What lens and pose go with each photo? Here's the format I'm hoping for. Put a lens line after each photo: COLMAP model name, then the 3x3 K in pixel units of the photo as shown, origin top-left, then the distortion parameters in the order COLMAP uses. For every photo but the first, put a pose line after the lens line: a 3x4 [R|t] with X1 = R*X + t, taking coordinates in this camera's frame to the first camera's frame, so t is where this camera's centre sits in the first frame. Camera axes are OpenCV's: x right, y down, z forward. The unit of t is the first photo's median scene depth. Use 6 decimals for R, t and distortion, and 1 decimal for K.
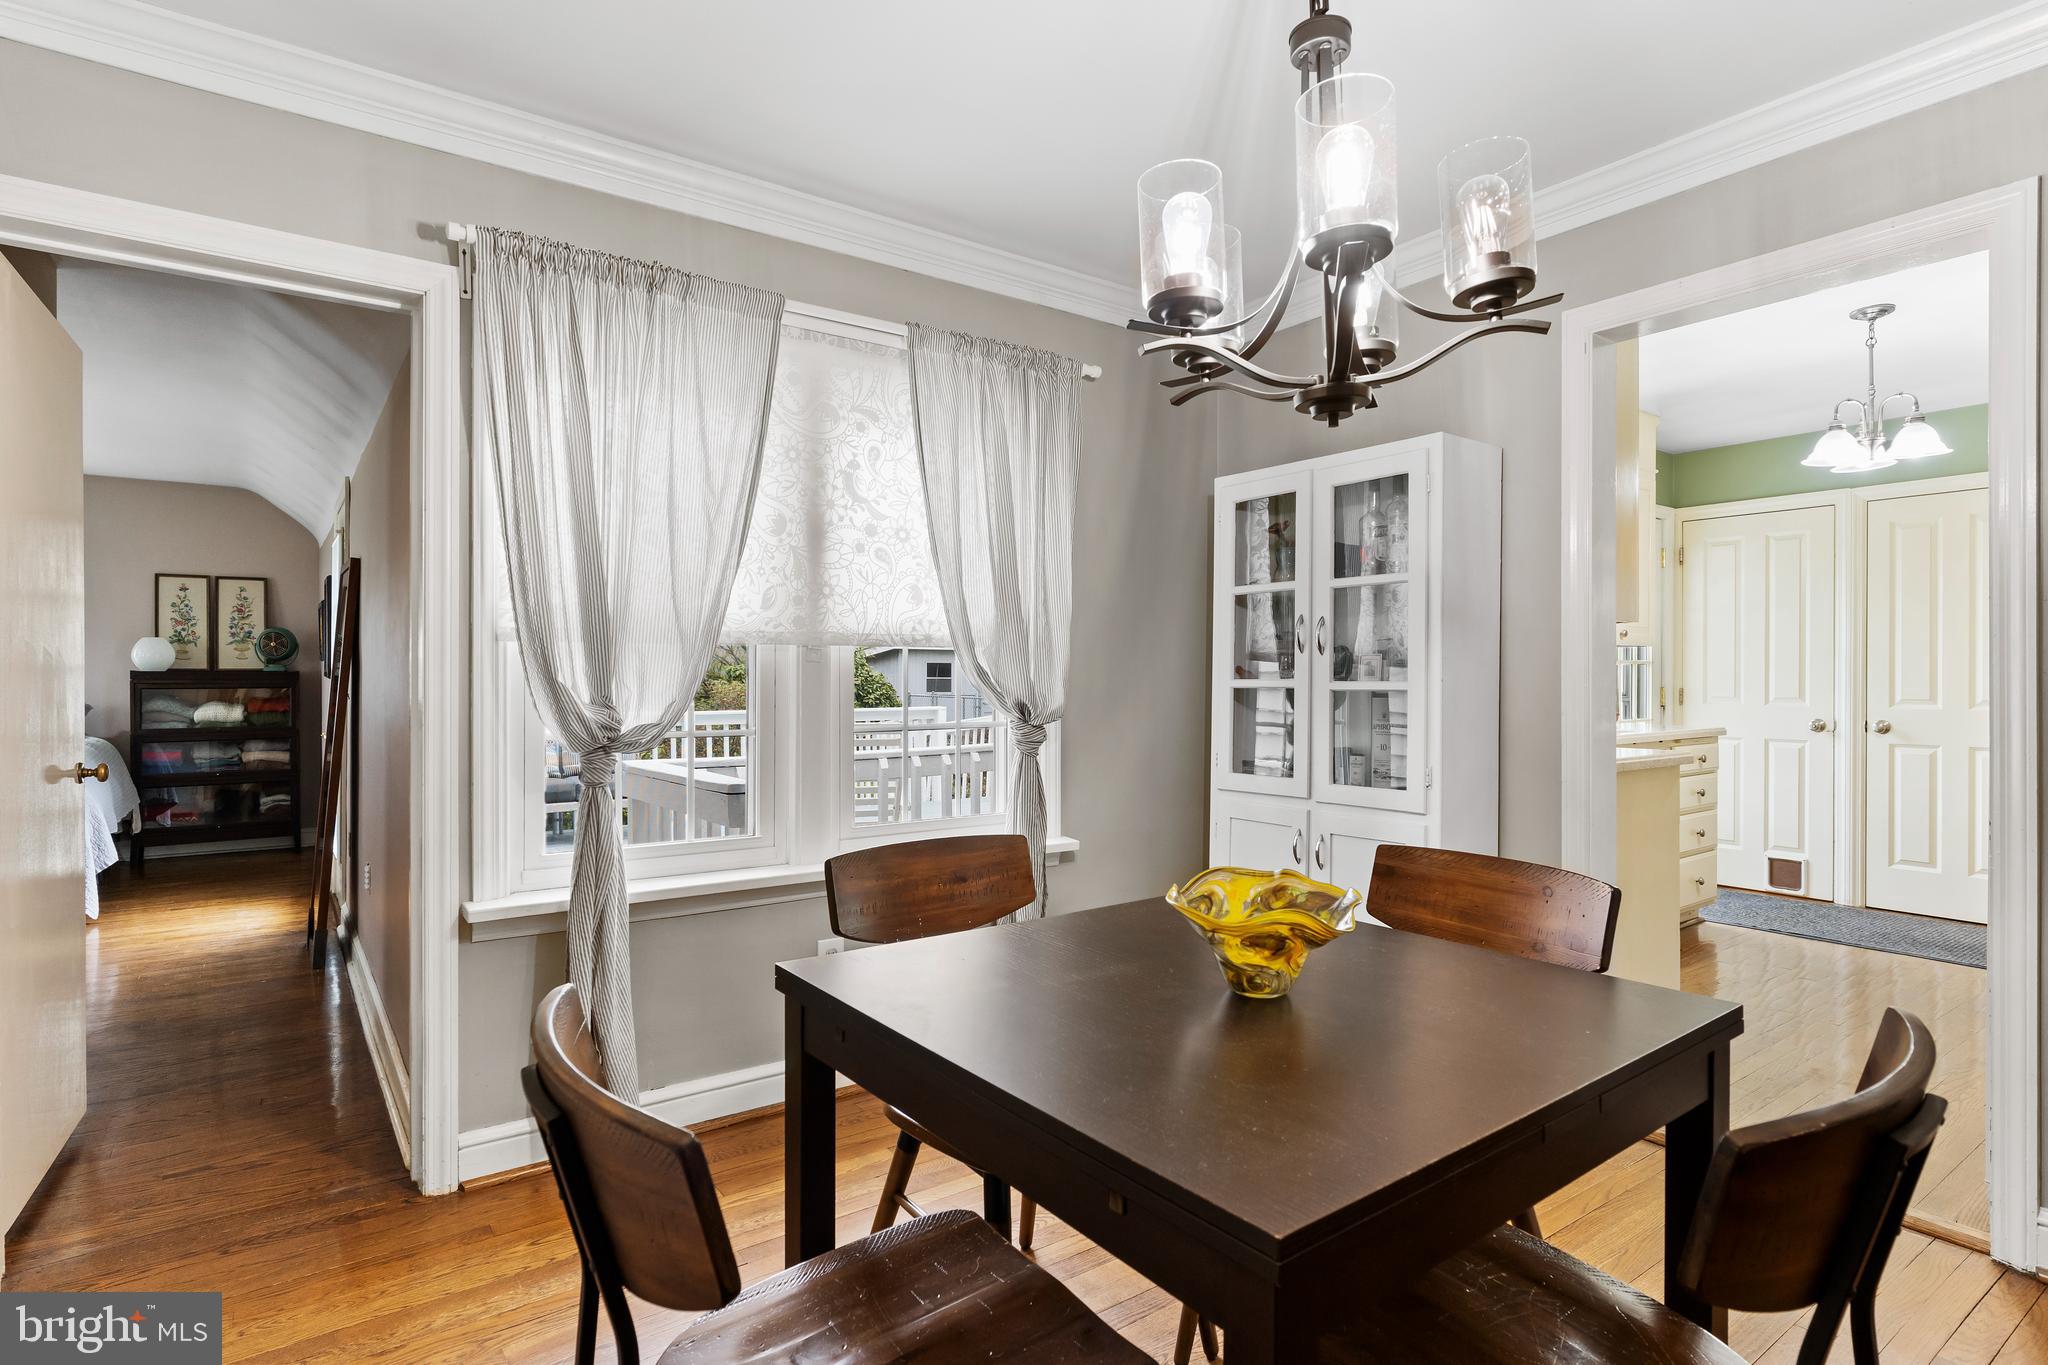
lens RADIAL K [[1043.7, 0, 1016.0], [0, 1043.7, 675.5], [0, 0, 1]] dist [-0.001909, 0.001193]
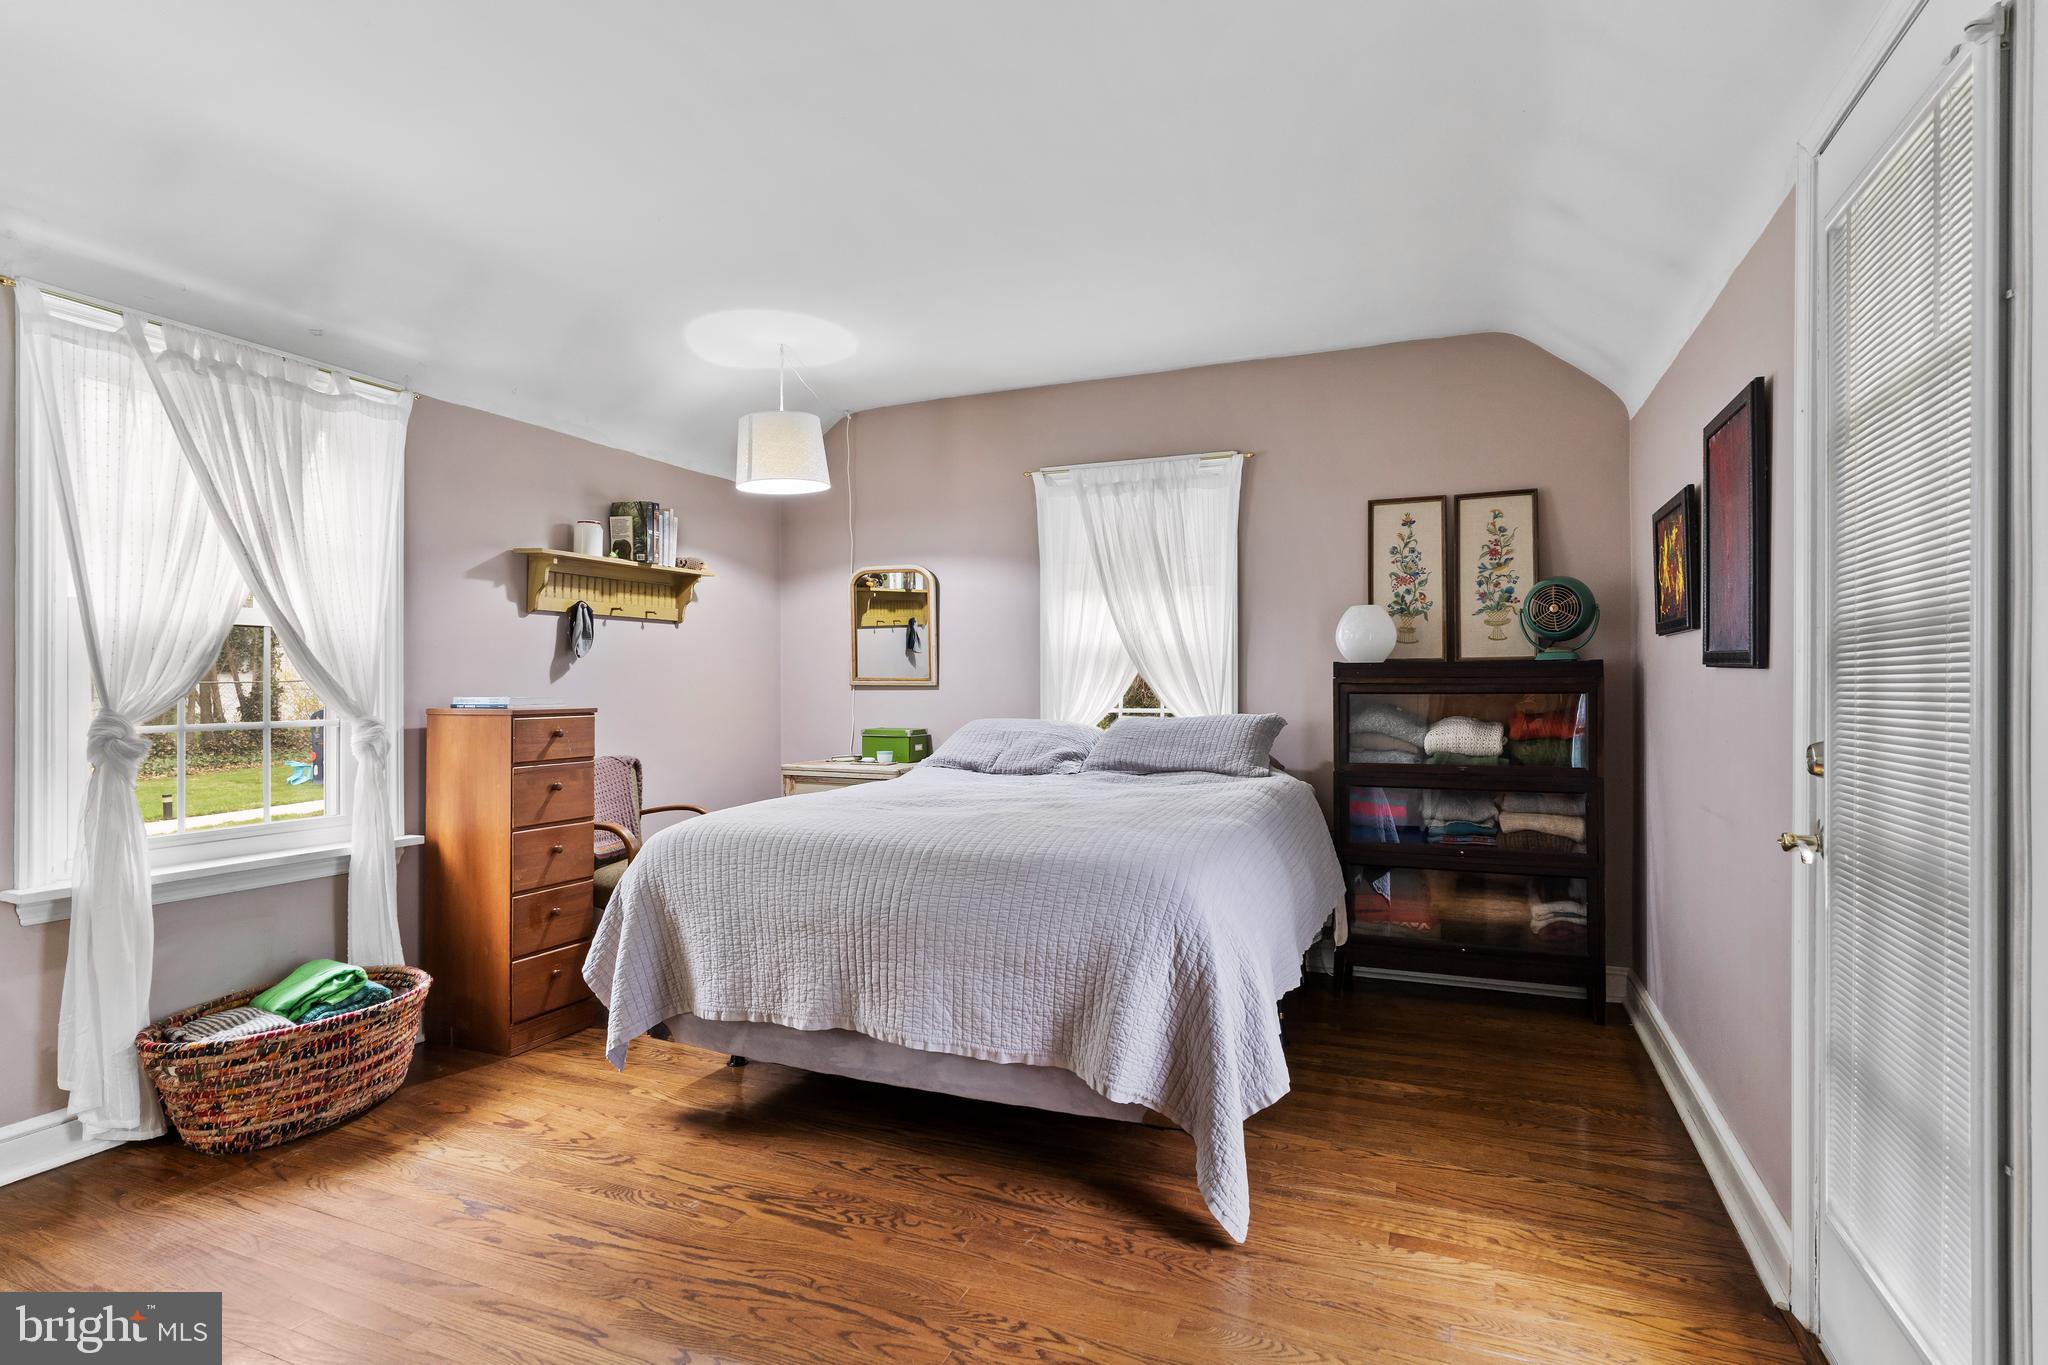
lens RADIAL K [[1043.7, 0, 1026.6], [0, 1043.7, 681.5], [0, 0, 1]] dist [-0.001909, 0.001193]
pose [[0.527988, -0.008096, -0.849213, -0.416819], [-0.001929, 0.999941, -0.010732, 0.012483], [0.849250, 0.007304, 0.527941, 0.512425]]
